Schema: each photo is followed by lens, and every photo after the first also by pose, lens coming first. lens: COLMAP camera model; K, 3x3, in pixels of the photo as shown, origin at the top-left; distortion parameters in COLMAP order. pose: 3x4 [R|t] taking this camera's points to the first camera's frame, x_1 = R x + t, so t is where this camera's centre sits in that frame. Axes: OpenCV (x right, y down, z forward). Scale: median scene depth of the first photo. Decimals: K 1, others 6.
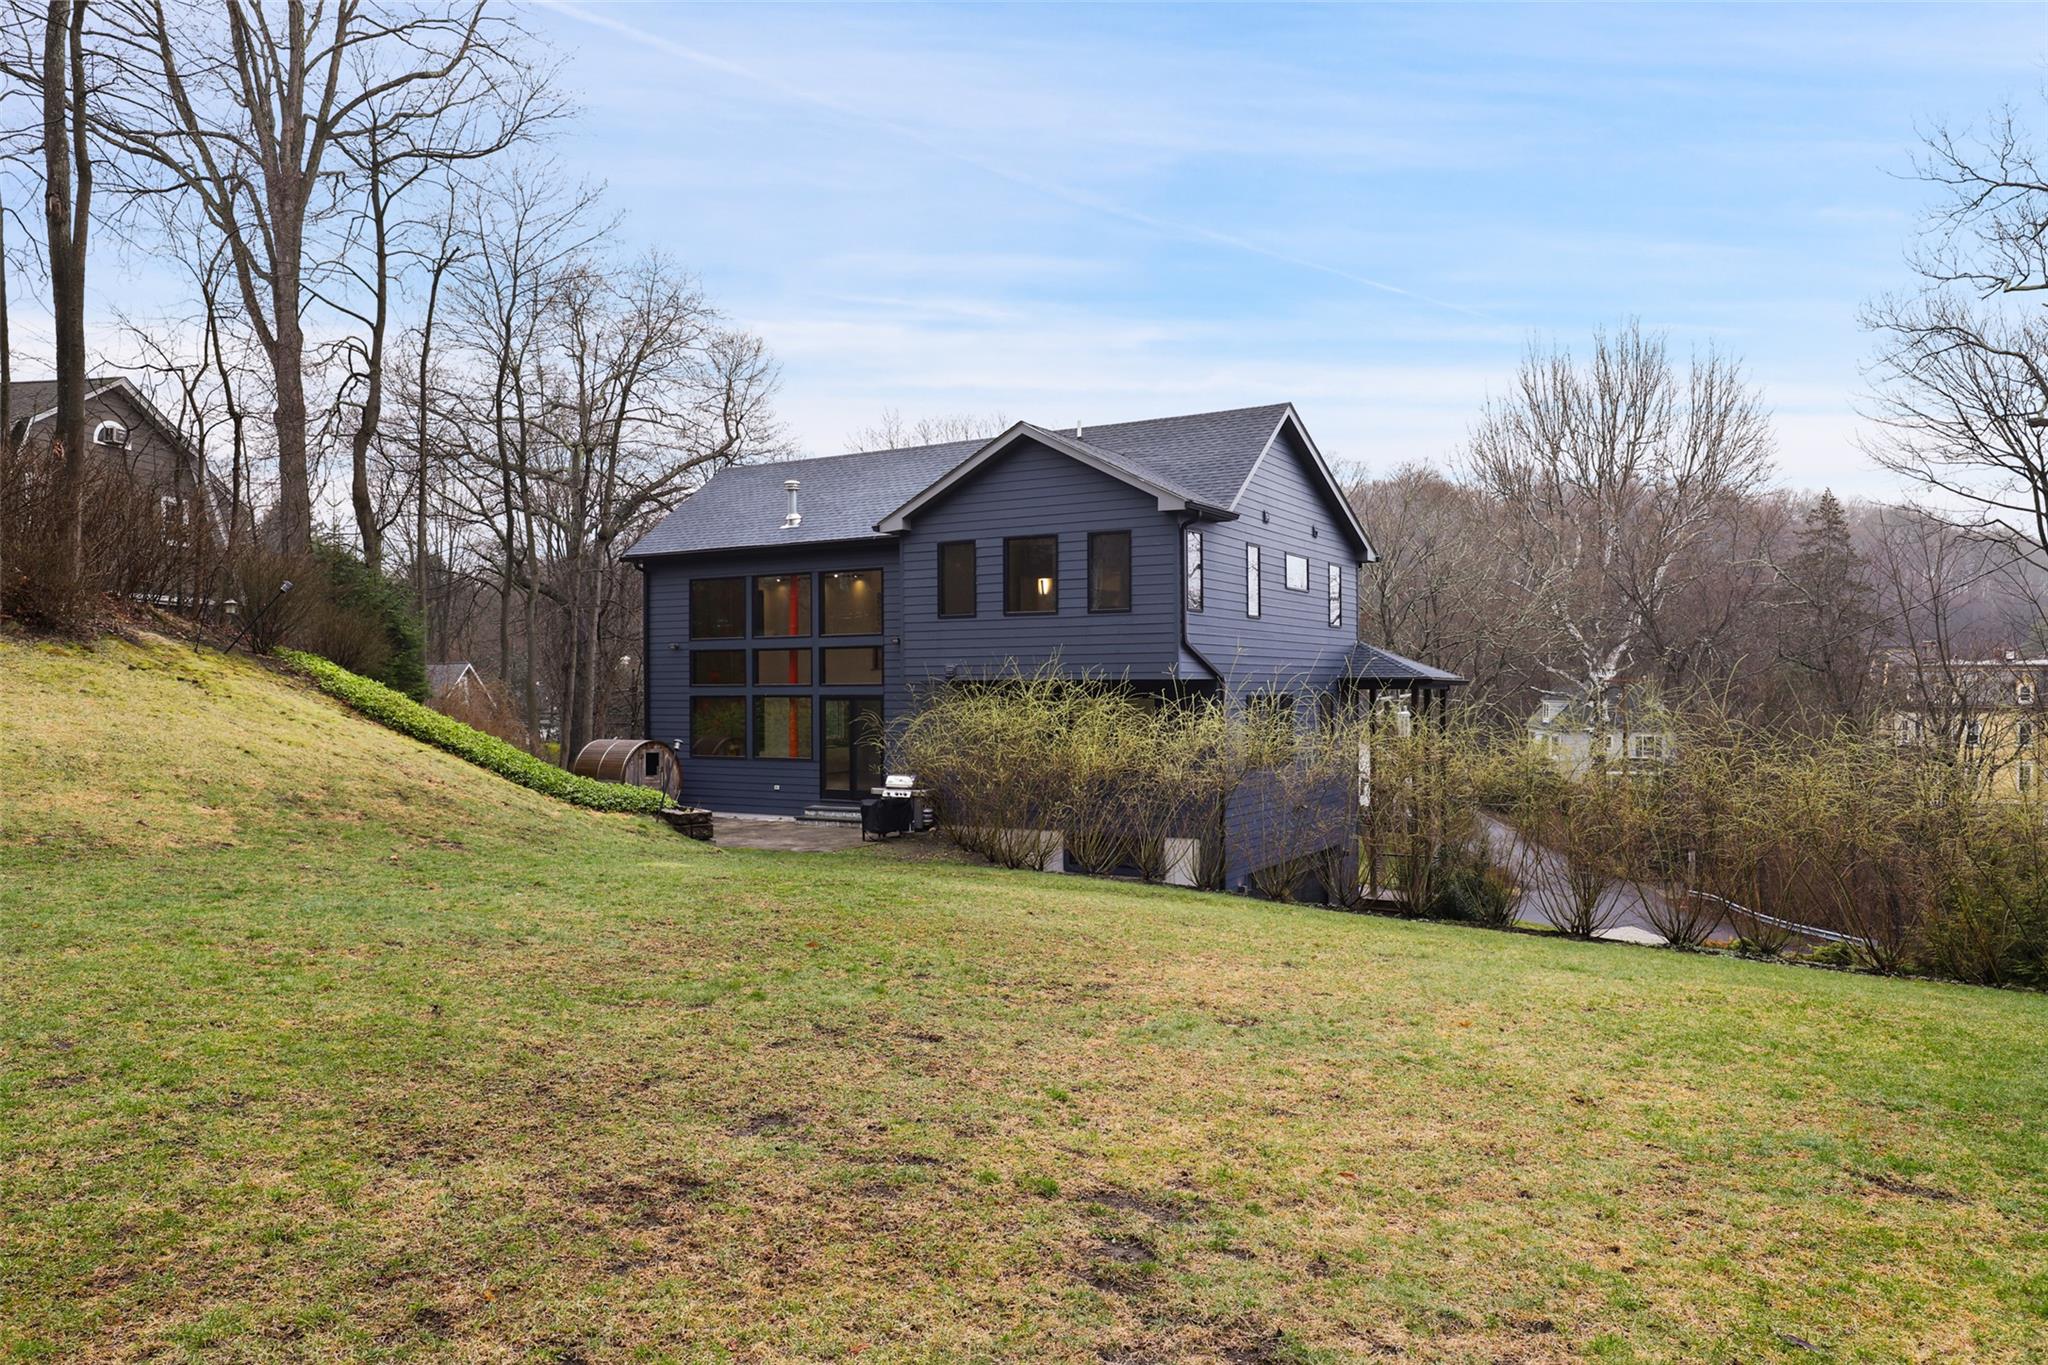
lens RADIAL K [[1426.6, 0, 1024.0], [0, 1426.6, 682.5], [0, 0, 1]] dist [0.000915, 0.000160]
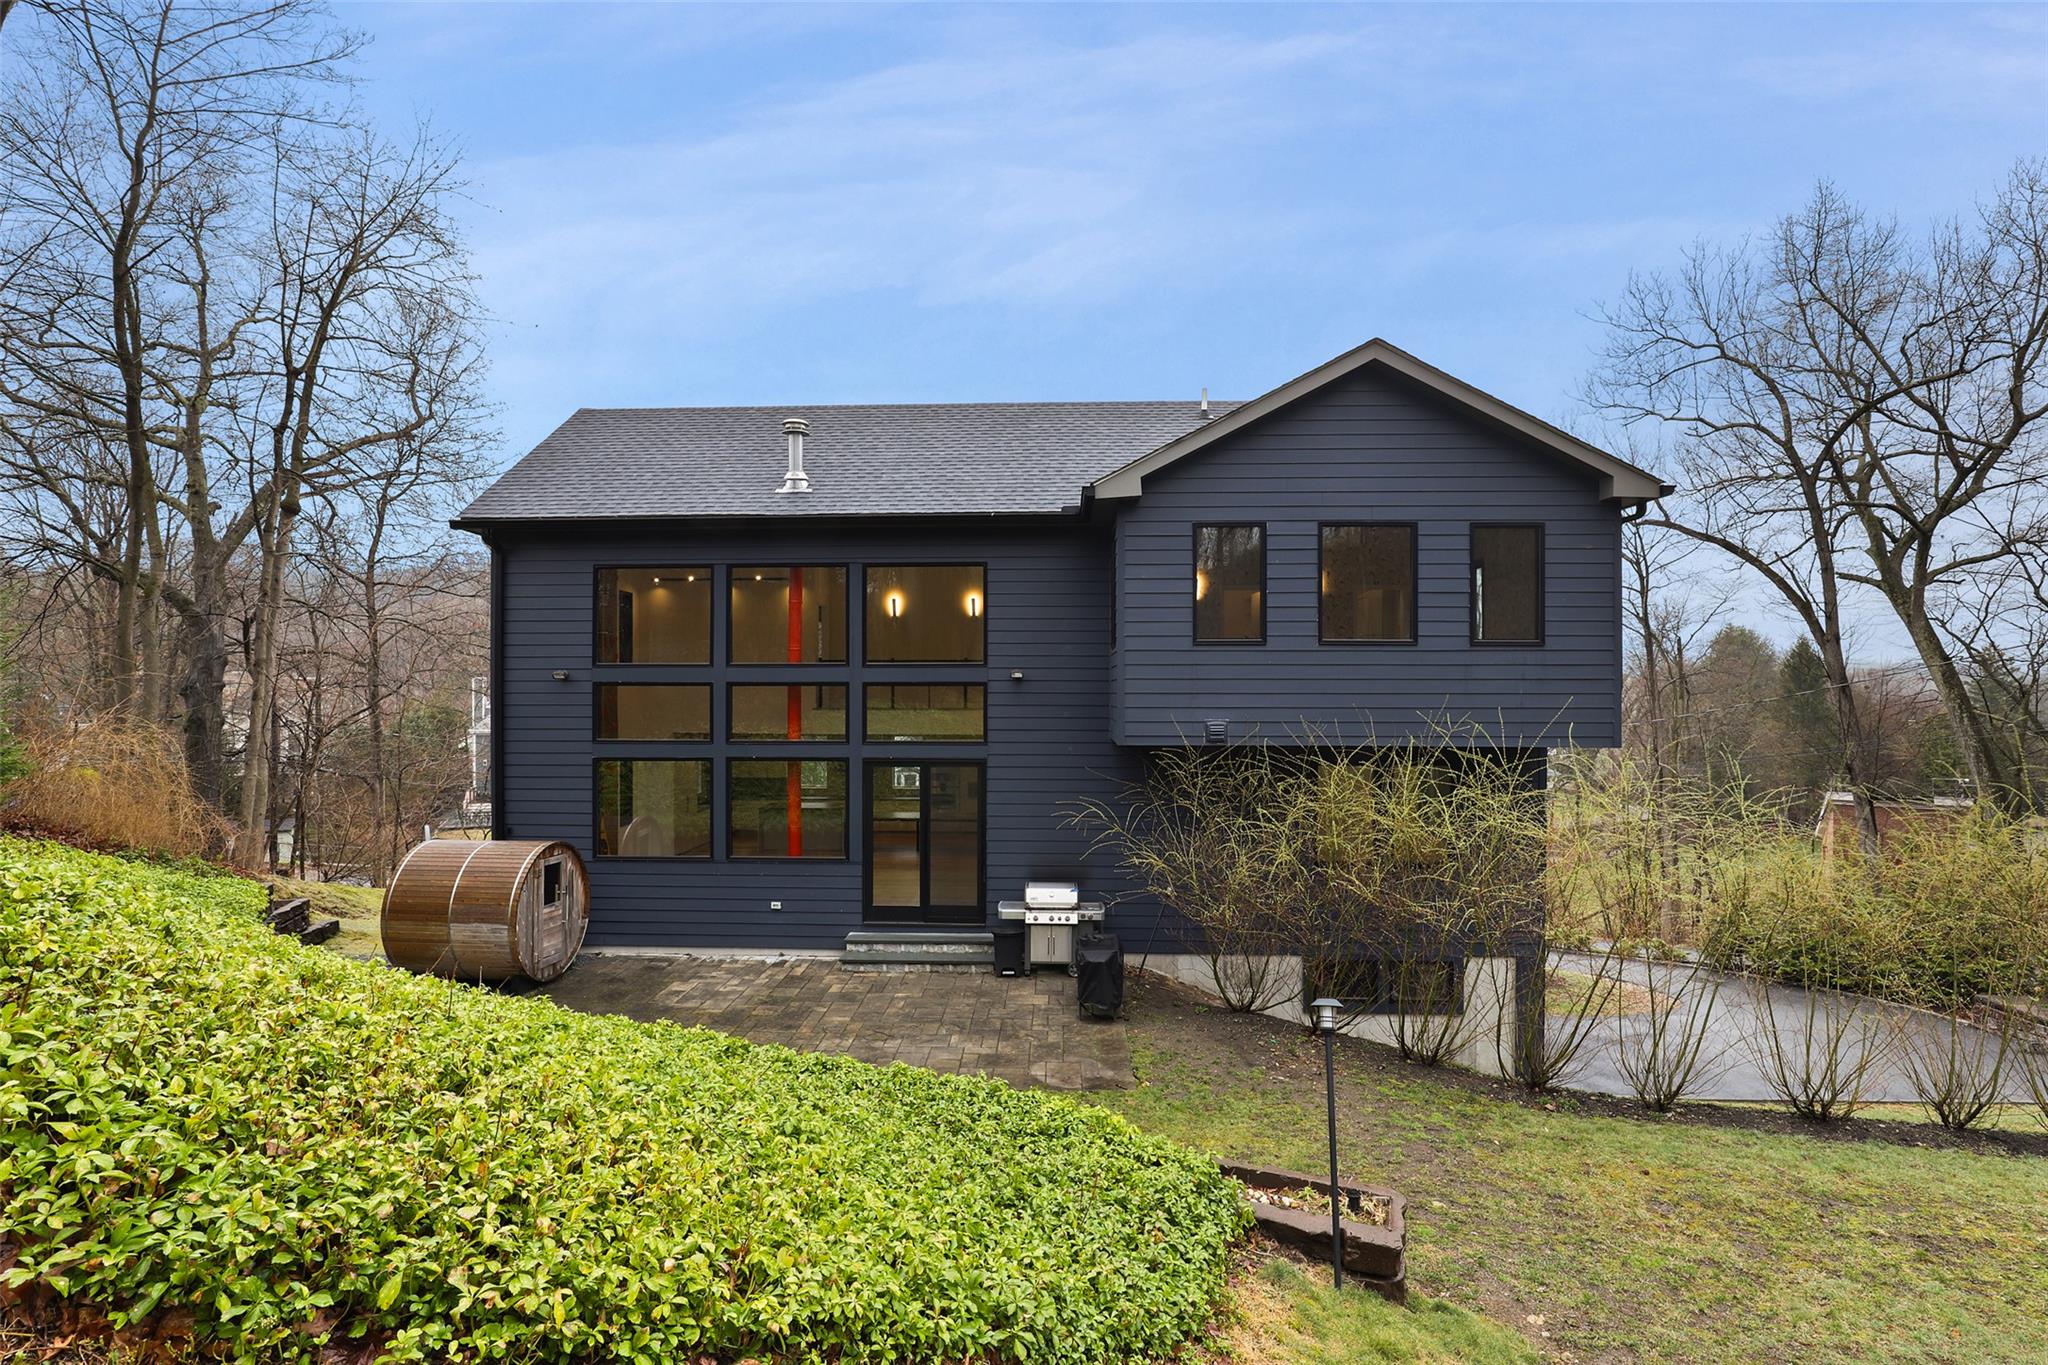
lens RADIAL K [[948.7, 0, 1019.6], [0, 948.7, 679.8], [0, 0, 1]] dist [-0.026209, 0.006378]
pose [[0.875415, 0.008956, 0.483289, -0.300007], [-0.006854, 0.999958, -0.006115, -0.024807], [-0.483324, 0.002040, 0.875439, 0.623606]]
